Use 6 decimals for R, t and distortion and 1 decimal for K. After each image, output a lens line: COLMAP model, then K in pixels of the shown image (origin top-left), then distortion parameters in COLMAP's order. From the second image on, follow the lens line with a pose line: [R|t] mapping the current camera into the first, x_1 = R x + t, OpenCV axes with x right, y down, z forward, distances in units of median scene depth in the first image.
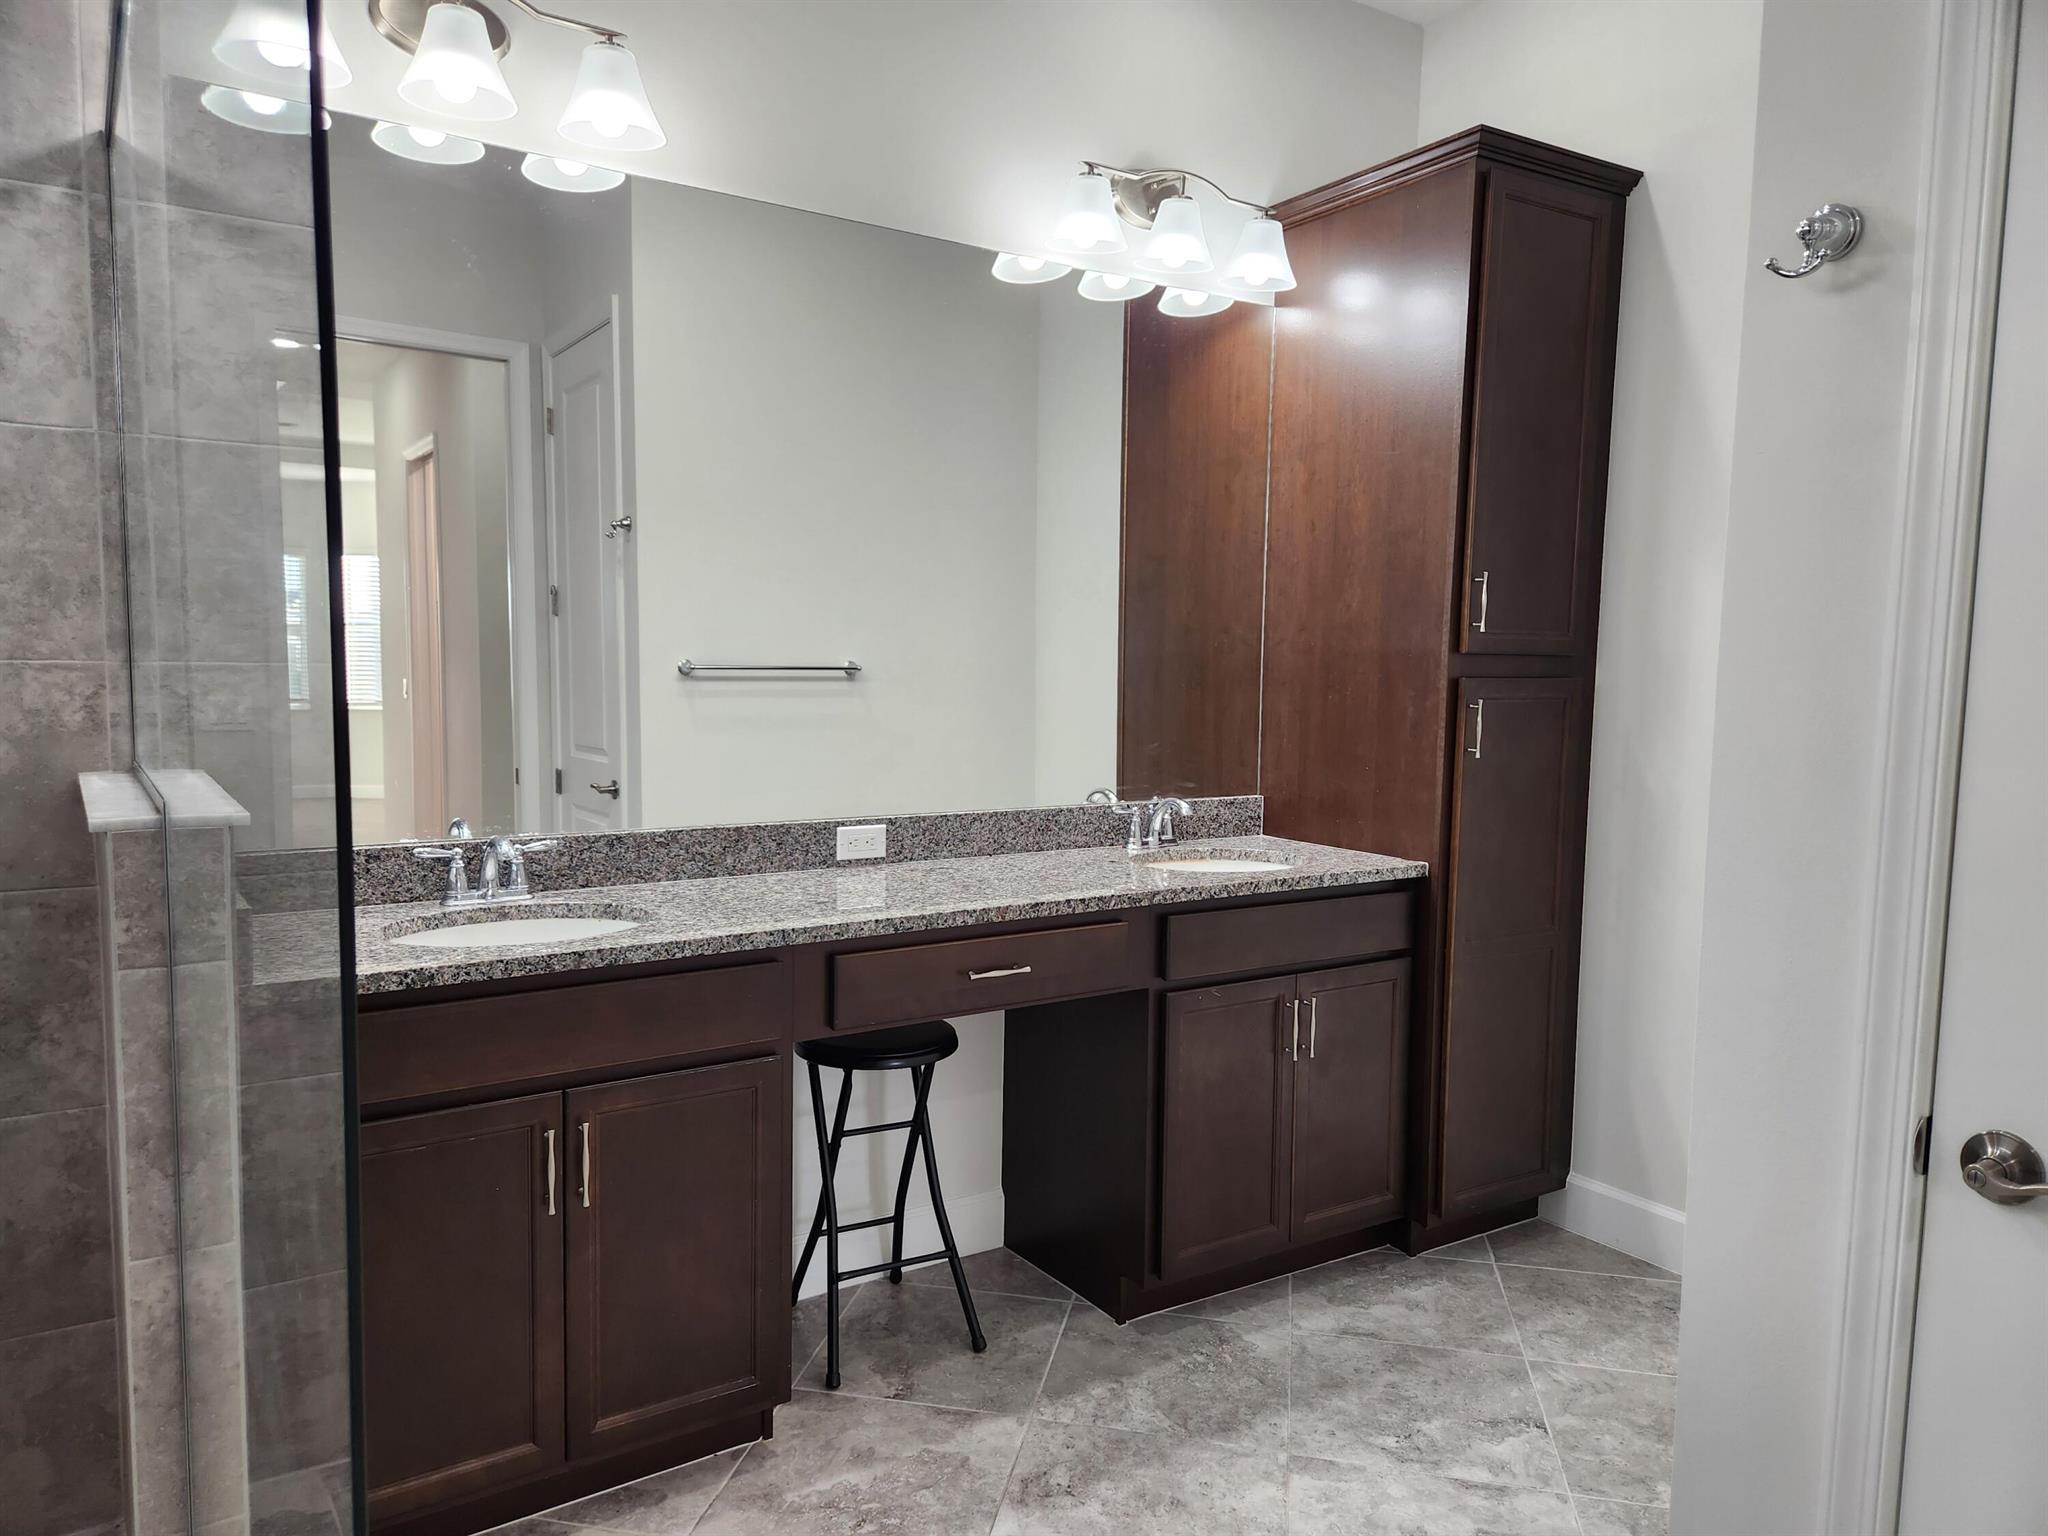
lens RADIAL K [[1395.7, 0, 993.8], [0, 1395.7, 787.2], [0, 0, 1]] dist [0.113374, -0.093880]
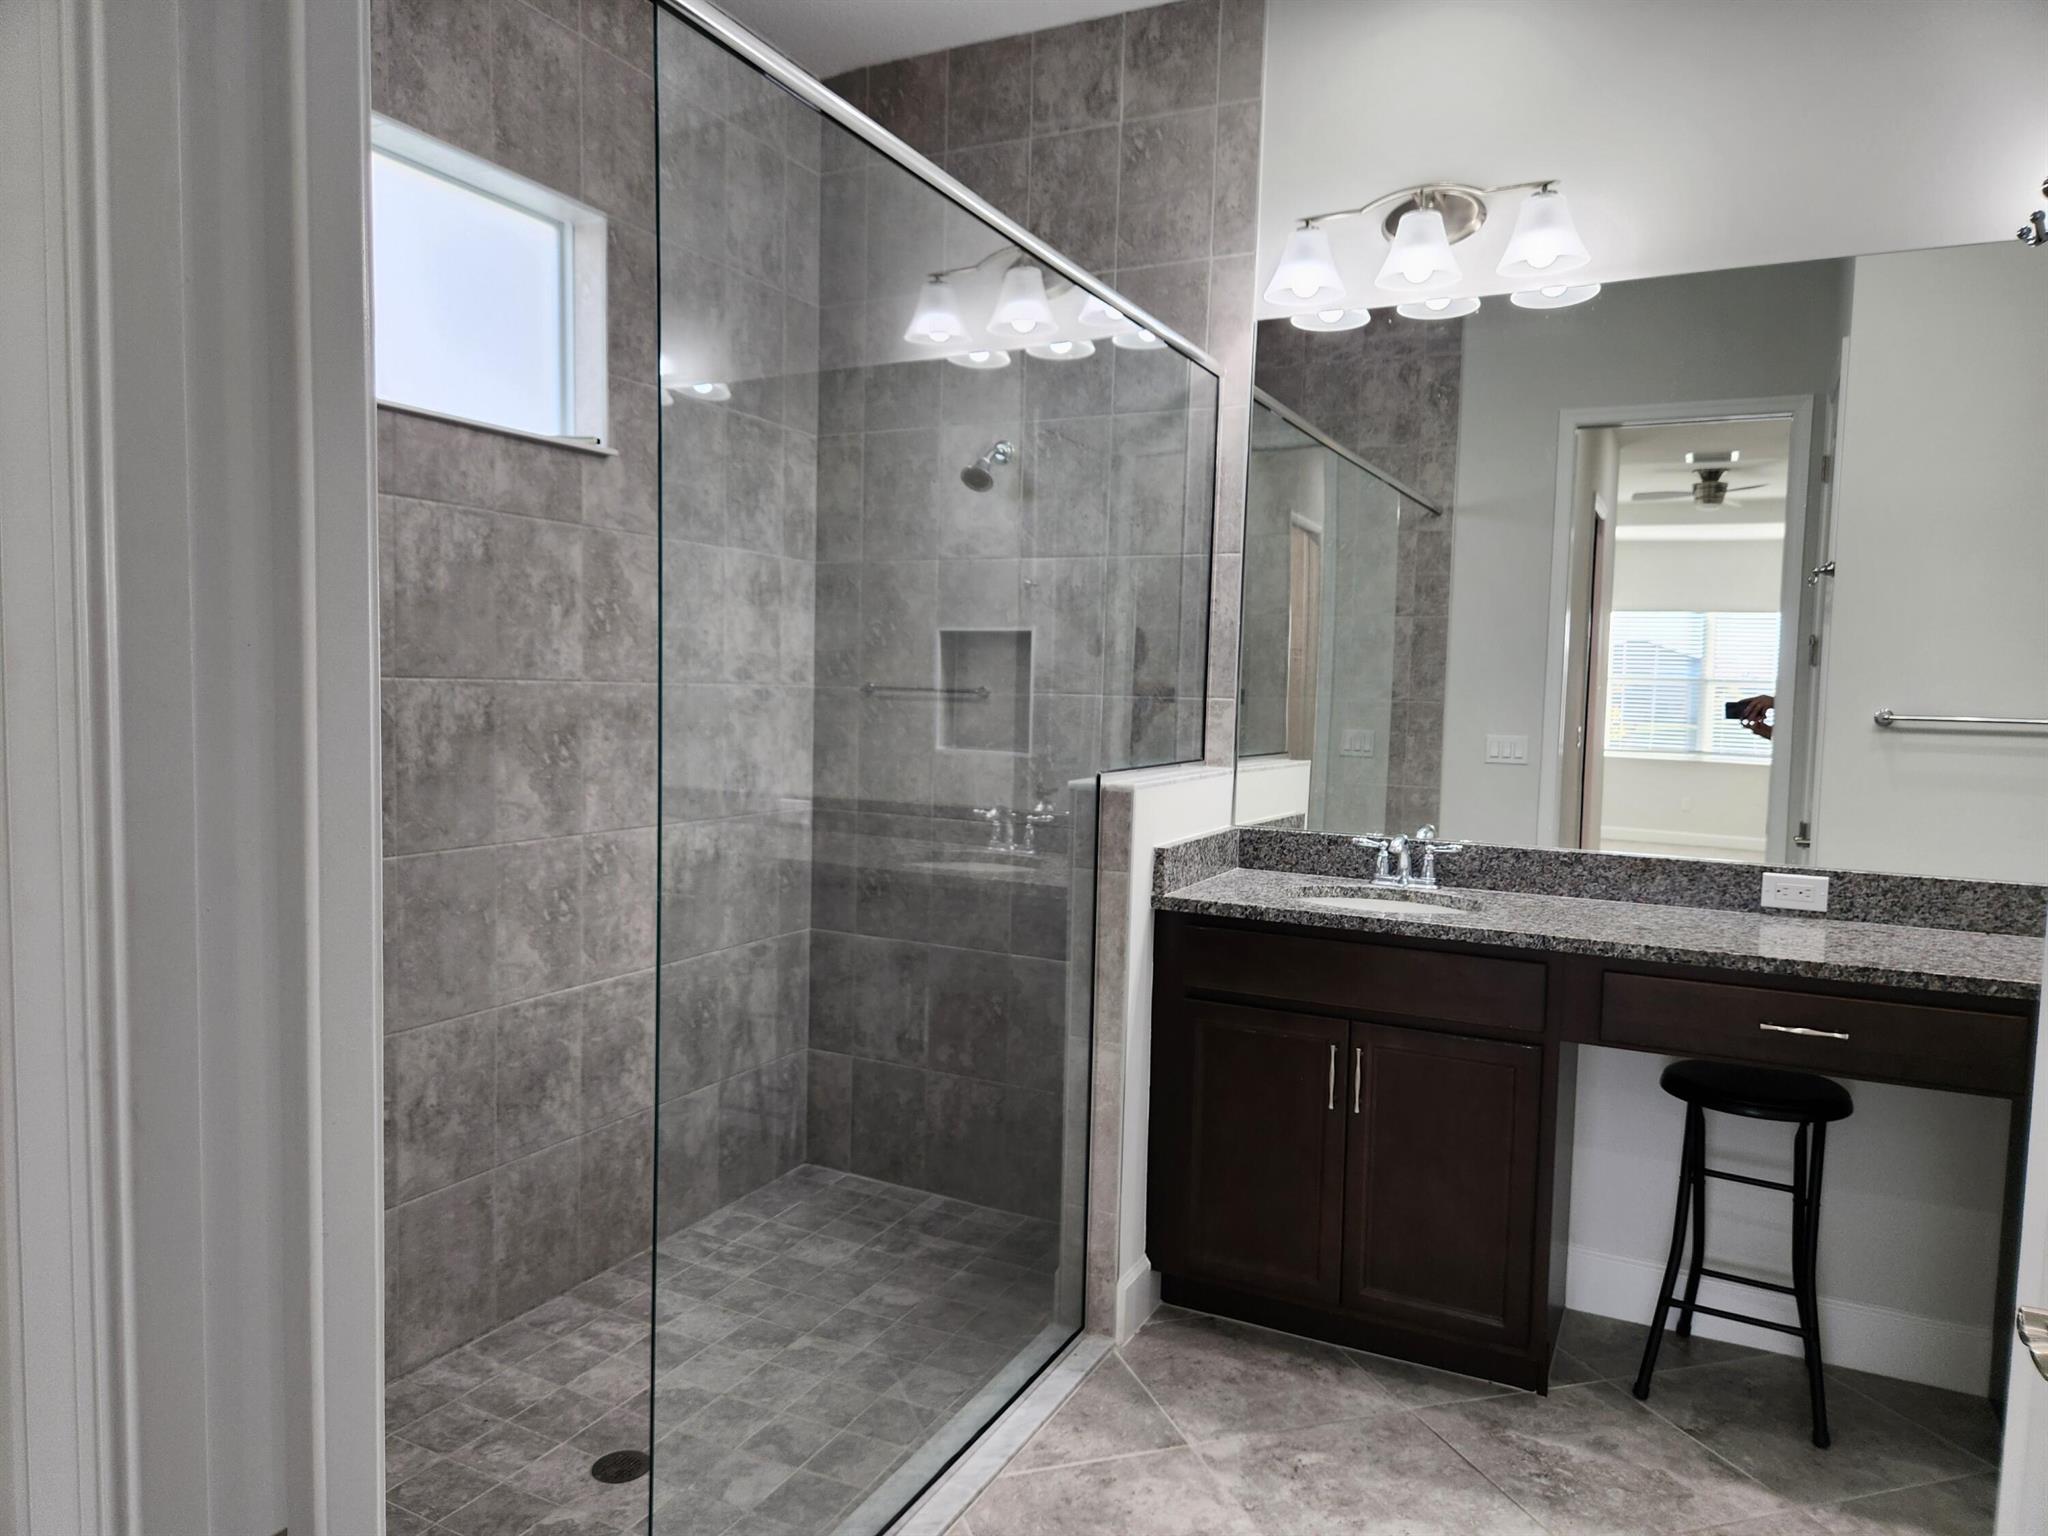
lens RADIAL K [[1402.2, 0, 1003.0], [0, 1402.2, 784.1], [0, 0, 1]] dist [0.097538, -0.101788]
pose [[0.498540, 0.061549, -0.864679, 0.559013], [-0.099854, 0.994914, 0.013247, 0.007932], [0.861096, 0.079737, 0.502150, 0.035518]]
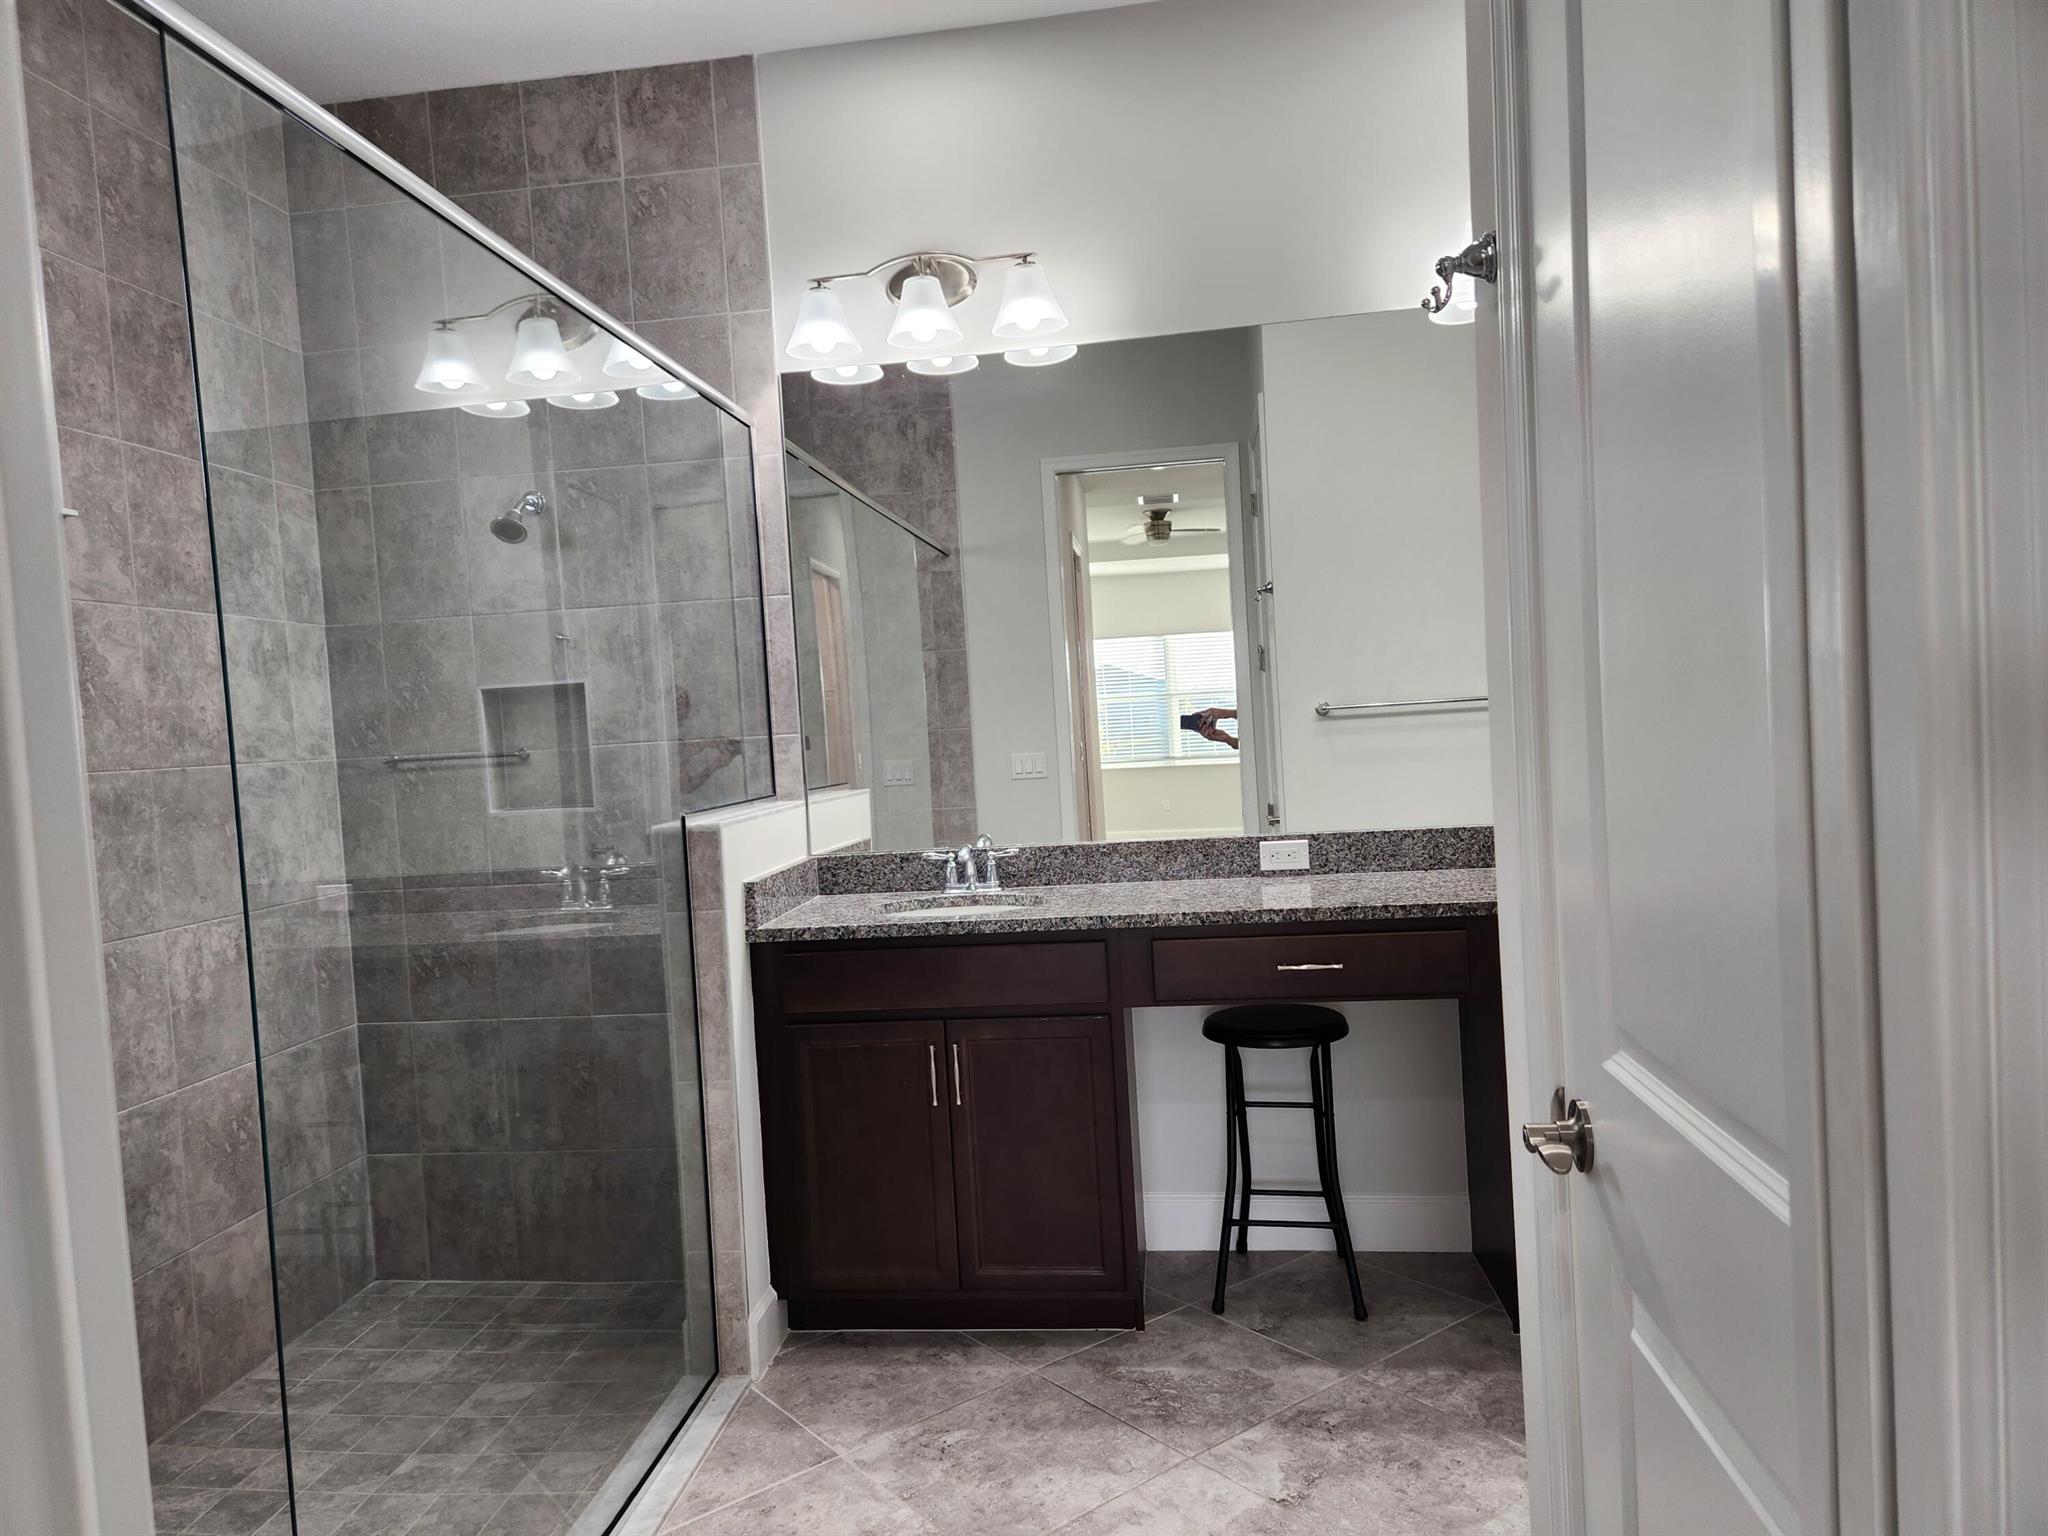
lens RADIAL K [[1395.7, 0, 993.8], [0, 1395.7, 787.2], [0, 0, 1]] dist [0.113374, -0.093880]
pose [[0.754568, -0.029950, -0.655538, 0.557684], [0.008299, 0.999314, -0.036104, 0.027100], [0.656169, 0.021802, 0.754299, -0.024969]]
